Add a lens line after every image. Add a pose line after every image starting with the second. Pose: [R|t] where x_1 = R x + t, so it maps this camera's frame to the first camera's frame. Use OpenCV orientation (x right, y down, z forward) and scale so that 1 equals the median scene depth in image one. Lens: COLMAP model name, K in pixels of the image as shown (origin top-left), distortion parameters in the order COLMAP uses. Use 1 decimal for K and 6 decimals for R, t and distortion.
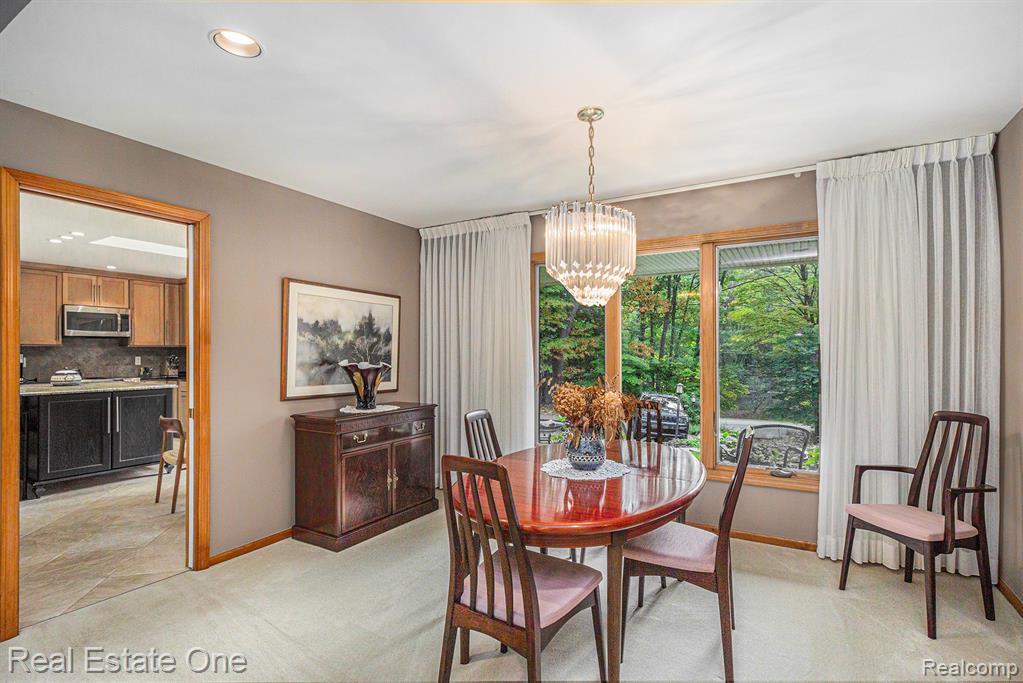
lens RADIAL K [[485.6, 0, 544.1], [0, 485.6, 355.2], [0, 0, 1]] dist [-0.019966, -0.004233]
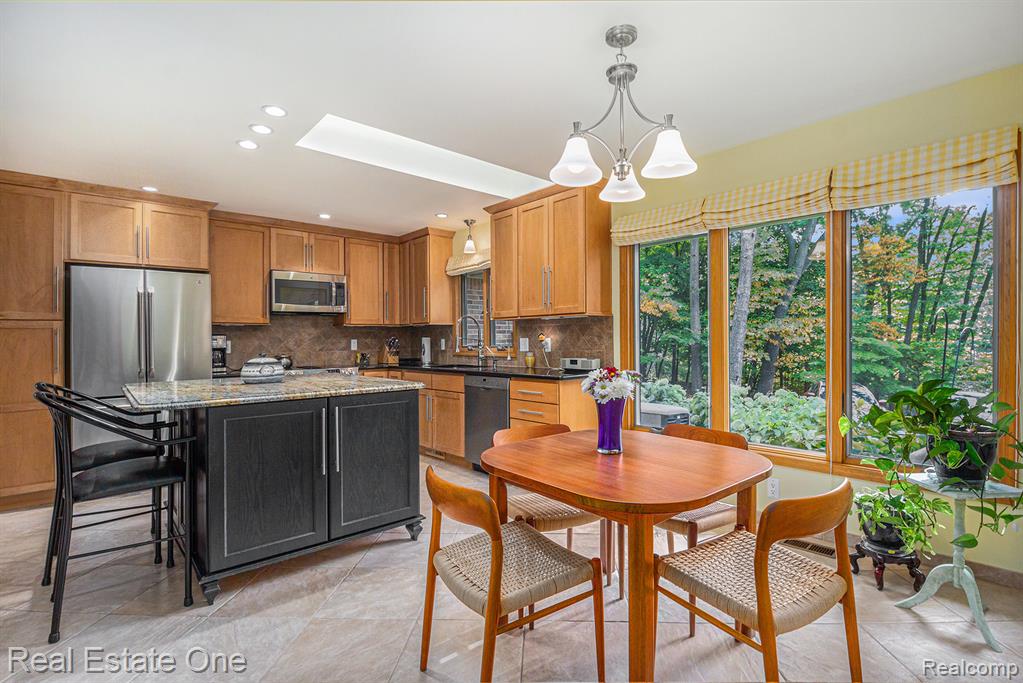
lens RADIAL K [[485.6, 0, 537.7], [0, 485.6, 339.4], [0, 0, 1]] dist [-0.019966, -0.004233]
pose [[0.949046, -0.009432, -0.314996, -0.334084], [0.007720, 0.999948, -0.006685, 0.010798], [0.315043, 0.003913, 0.949069, 0.363773]]
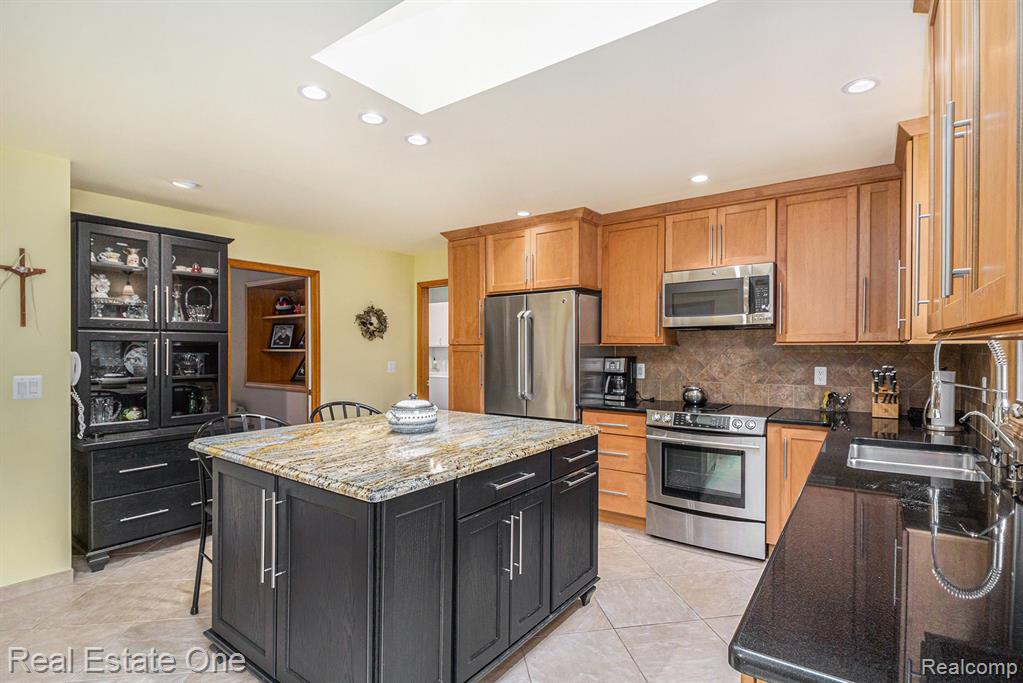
lens RADIAL K [[485.6, 0, 509.1], [0, 485.6, 346.6], [0, 0, 1]] dist [-0.019966, -0.004233]
pose [[-0.144613, 0.000802, -0.989488, -0.370776], [-0.002680, 0.999996, 0.001202, -0.016408], [0.989485, 0.002826, -0.144610, 0.801944]]
